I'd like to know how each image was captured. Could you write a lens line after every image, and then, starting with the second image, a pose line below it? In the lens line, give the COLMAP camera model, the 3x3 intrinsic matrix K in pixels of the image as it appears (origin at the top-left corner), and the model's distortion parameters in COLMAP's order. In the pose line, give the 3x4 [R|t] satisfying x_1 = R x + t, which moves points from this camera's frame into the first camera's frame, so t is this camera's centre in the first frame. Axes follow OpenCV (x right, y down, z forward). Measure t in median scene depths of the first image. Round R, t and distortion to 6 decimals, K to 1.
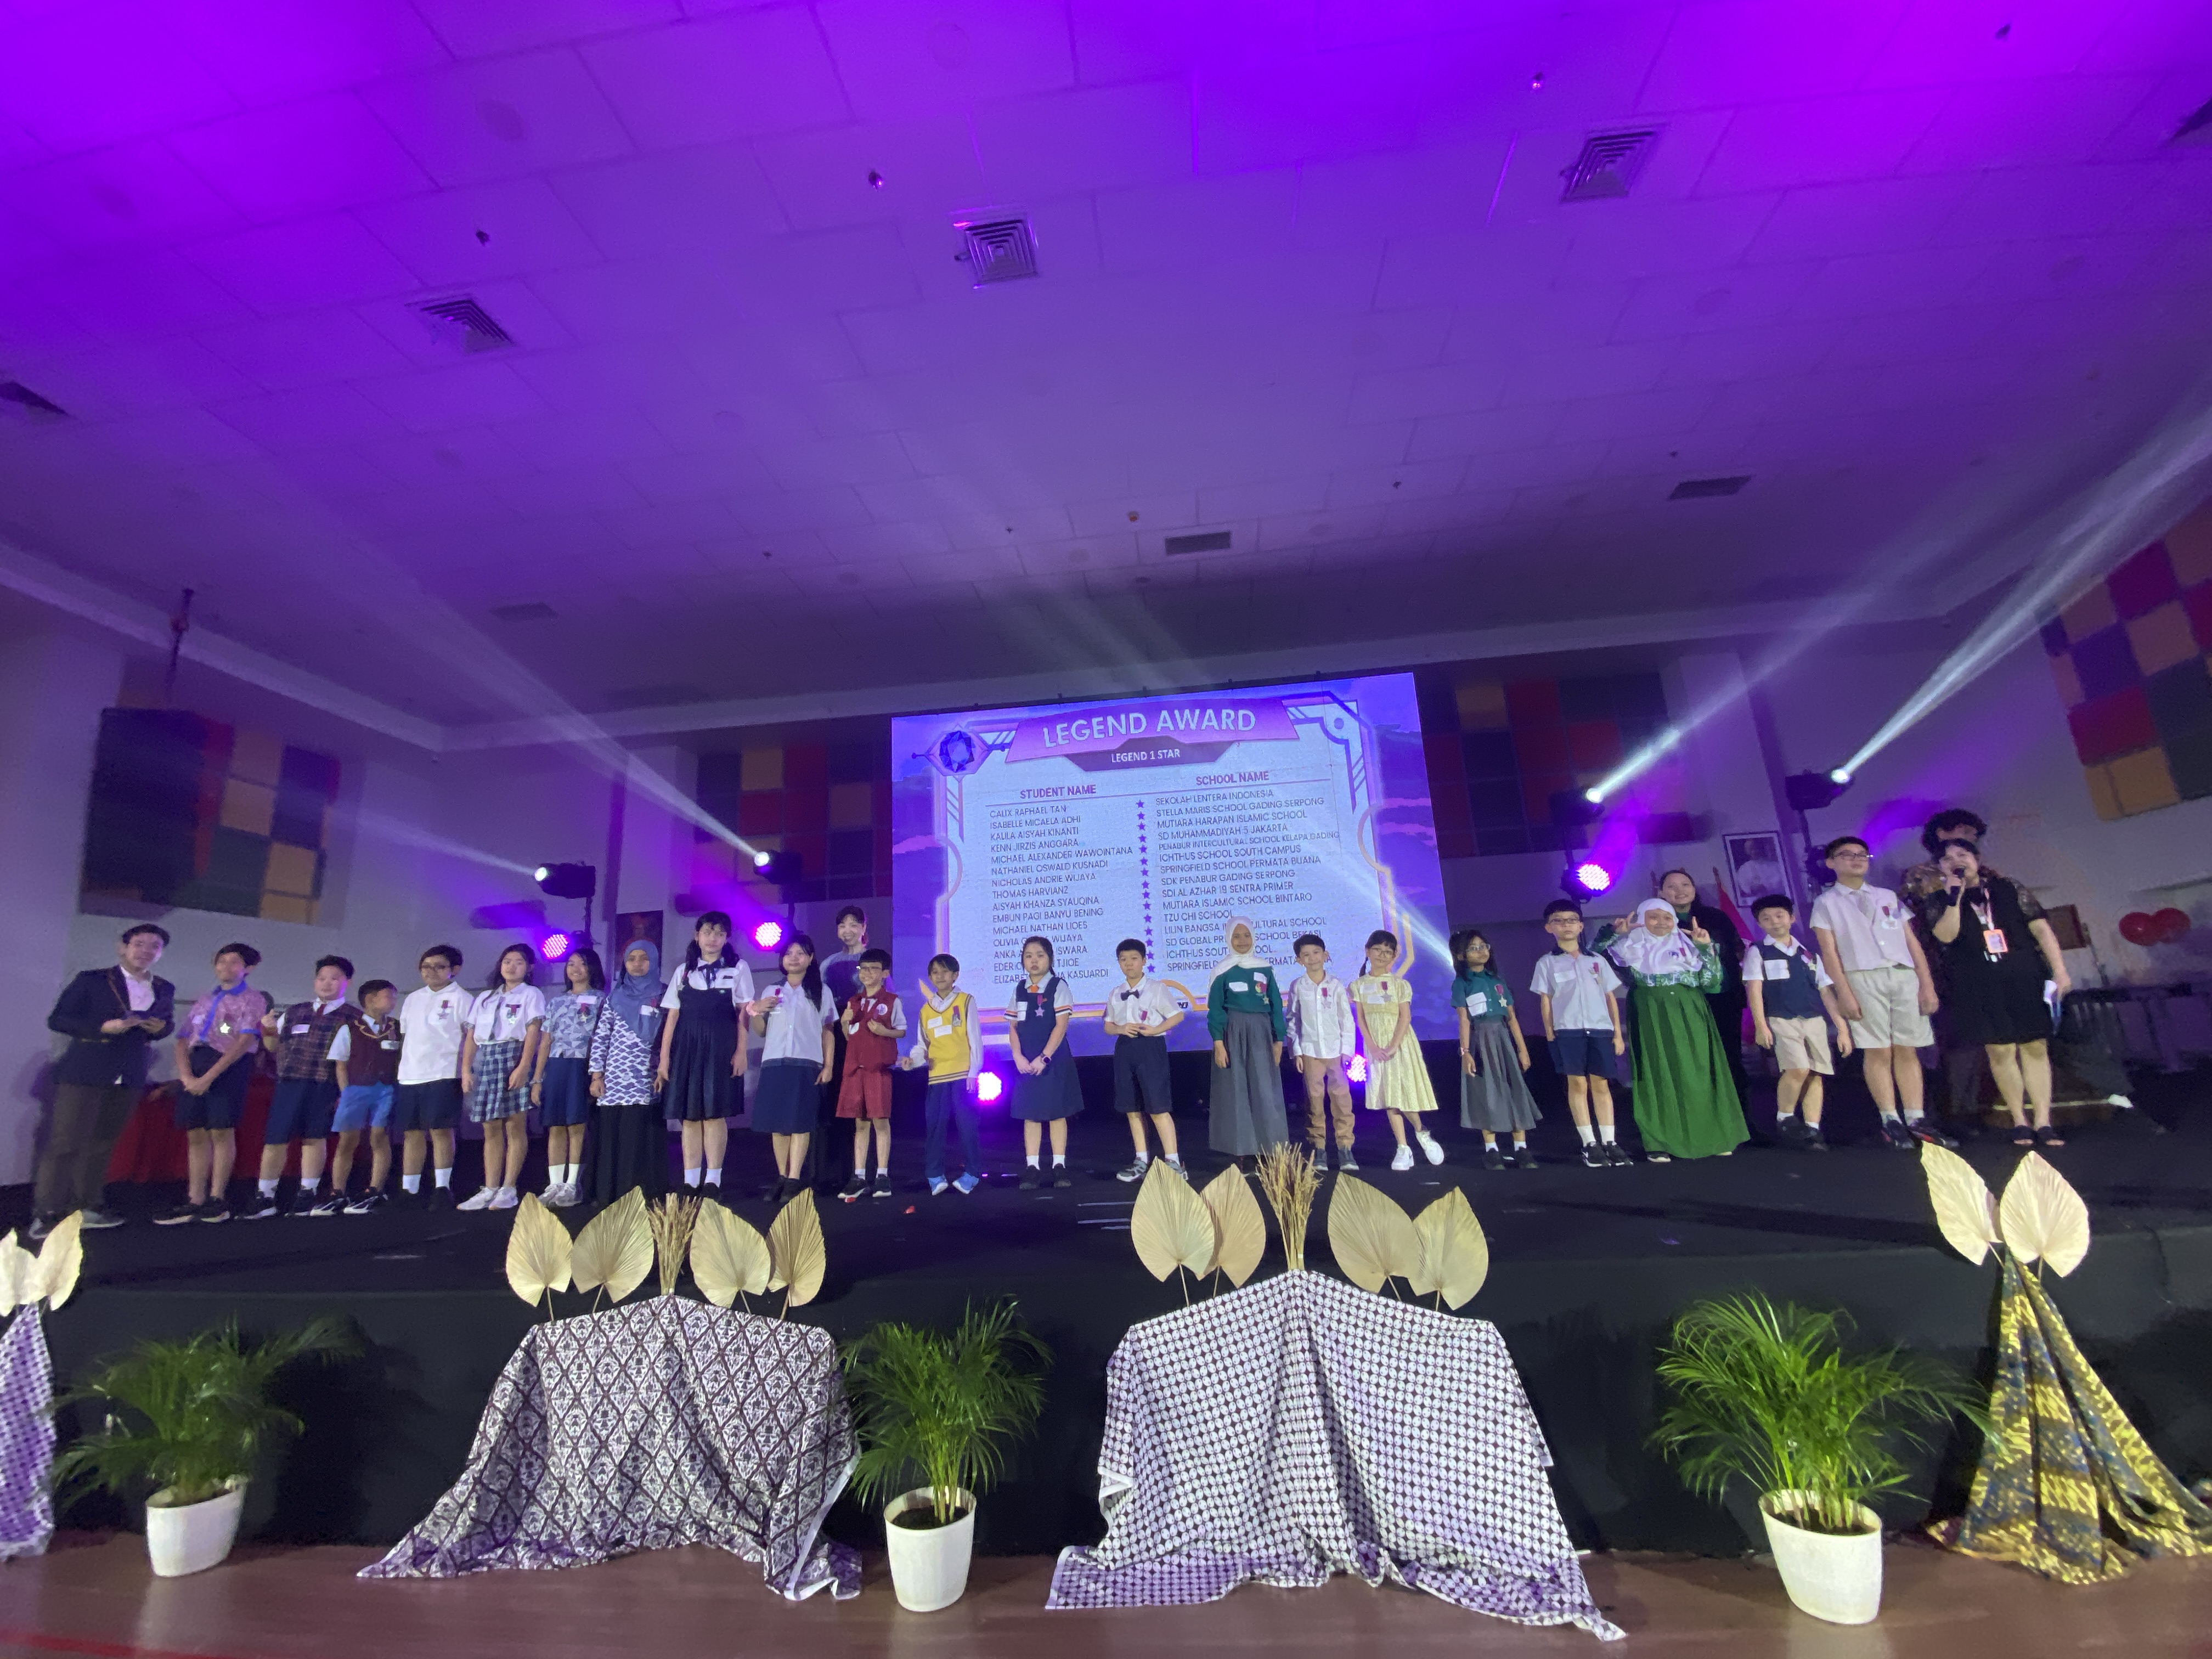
lens RADIAL K [[890.6, 0, 1102.3], [0, 890.6, 825.1], [0, 0, 1]] dist [0.015120, -0.018507]
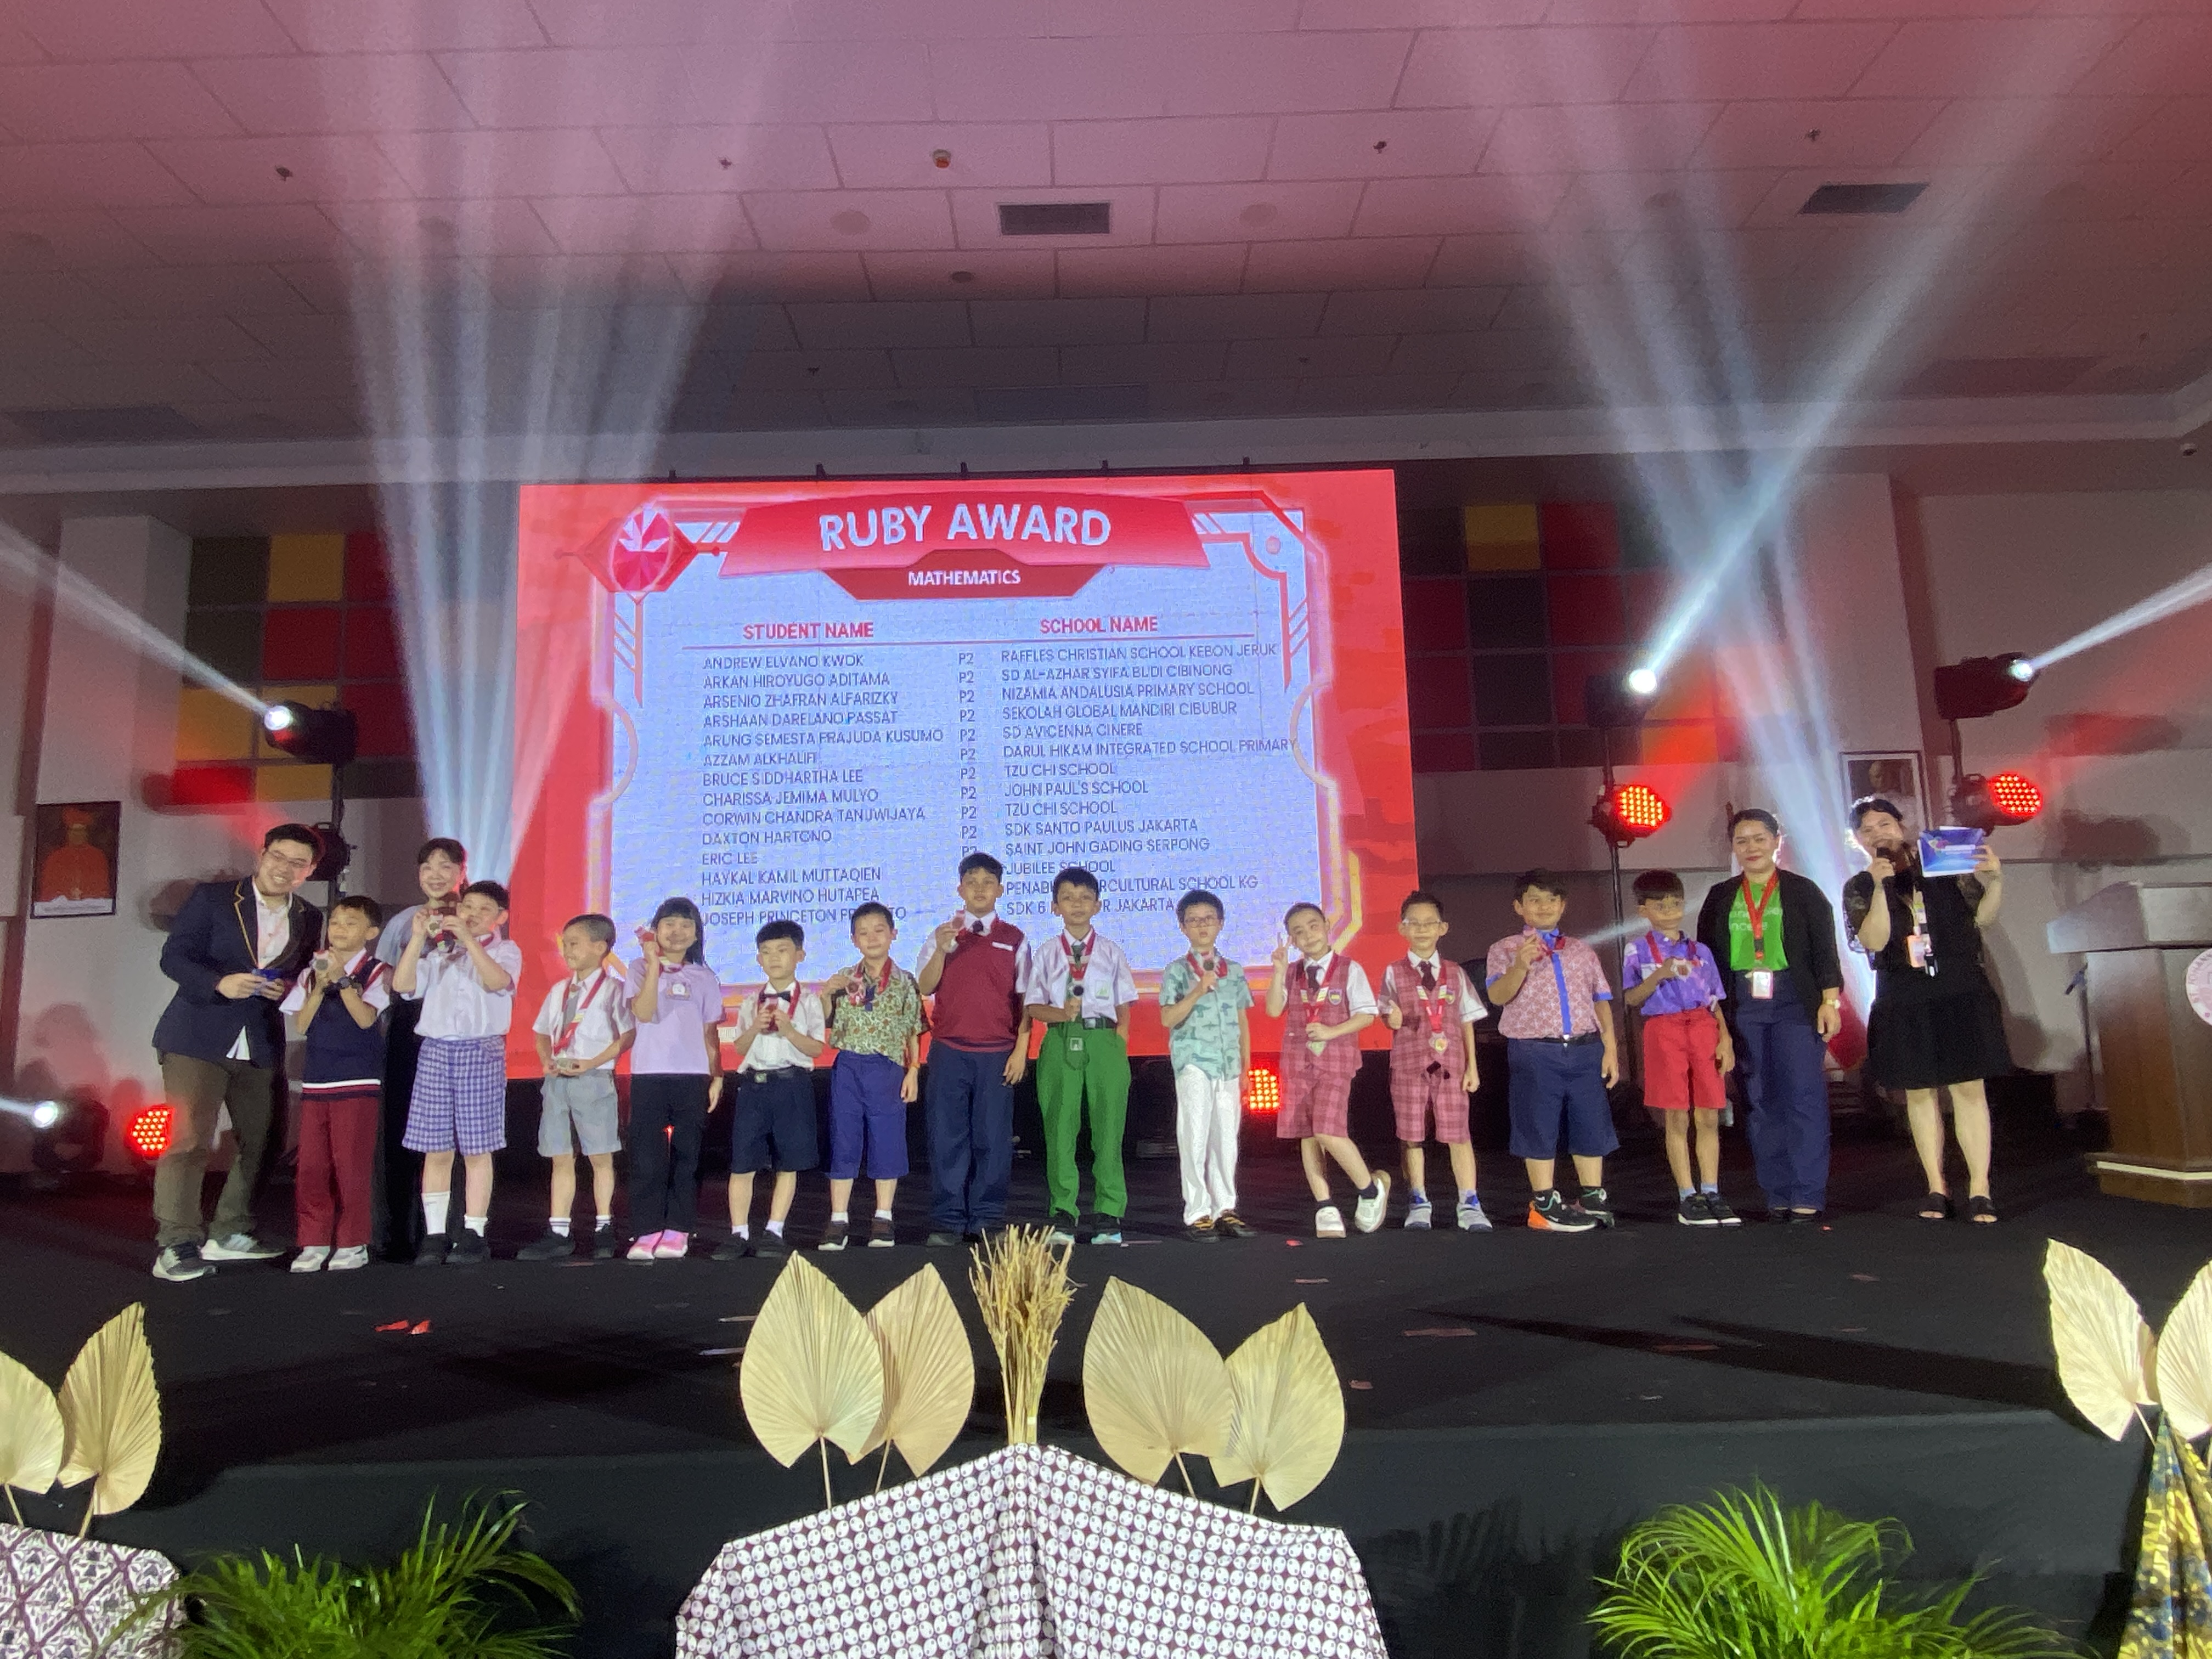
lens RADIAL K [[1382.8, 0, 1095.0], [0, 1382.8, 818.9], [0, 0, 1]] dist [0.051080, -0.060315]
pose [[0.993134, 0.039932, 0.109954, 0.150056], [-0.048661, 0.995774, 0.077880, 0.023785], [-0.106379, -0.082696, 0.990881, 0.137867]]
